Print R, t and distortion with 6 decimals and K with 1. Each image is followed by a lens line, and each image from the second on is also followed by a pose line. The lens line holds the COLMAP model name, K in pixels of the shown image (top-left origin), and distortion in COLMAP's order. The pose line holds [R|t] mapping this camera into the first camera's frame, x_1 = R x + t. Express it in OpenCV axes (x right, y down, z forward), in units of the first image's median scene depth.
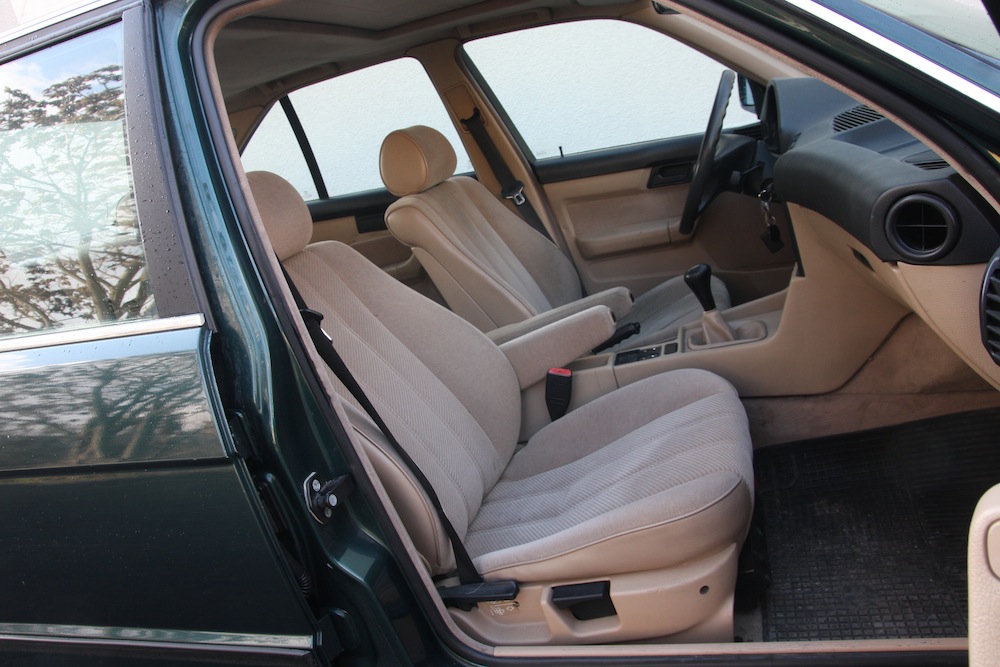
lens RADIAL K [[752.6, 0, 498.4], [0, 752.6, 347.4], [0, 0, 1]] dist [-0.145613, 0.100786]
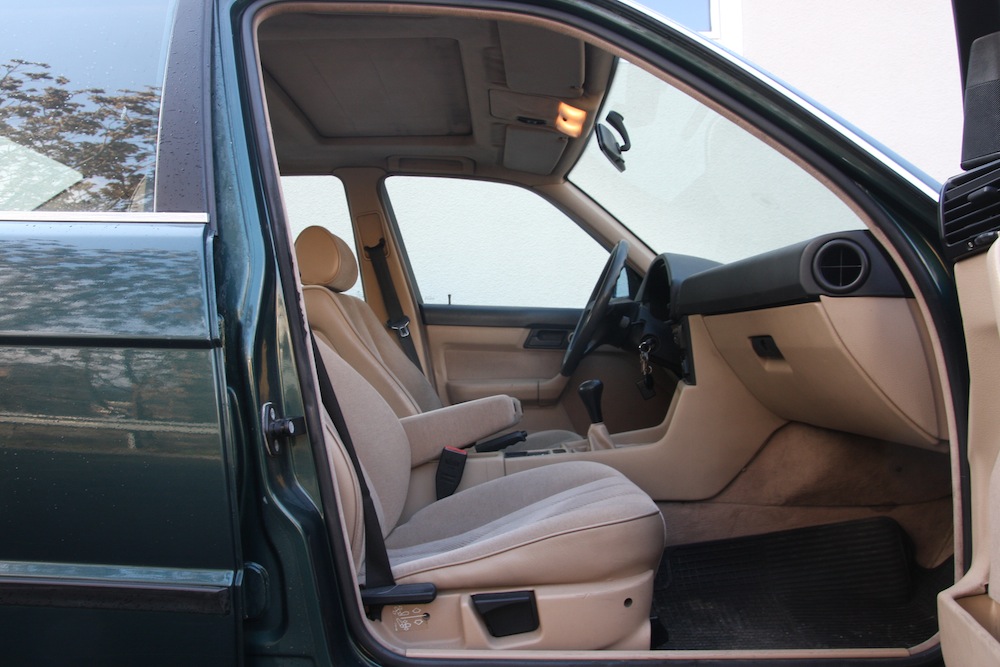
lens RADIAL K [[766.0, 0, 517.4], [0, 766.0, 333.7], [0, 0, 1]] dist [-0.103078, 0.001140]
pose [[0.942670, 0.223550, 0.247787, -0.146936], [-0.127162, 0.927082, -0.352631, 0.270417], [-0.308549, 0.300906, 0.902360, 0.000766]]
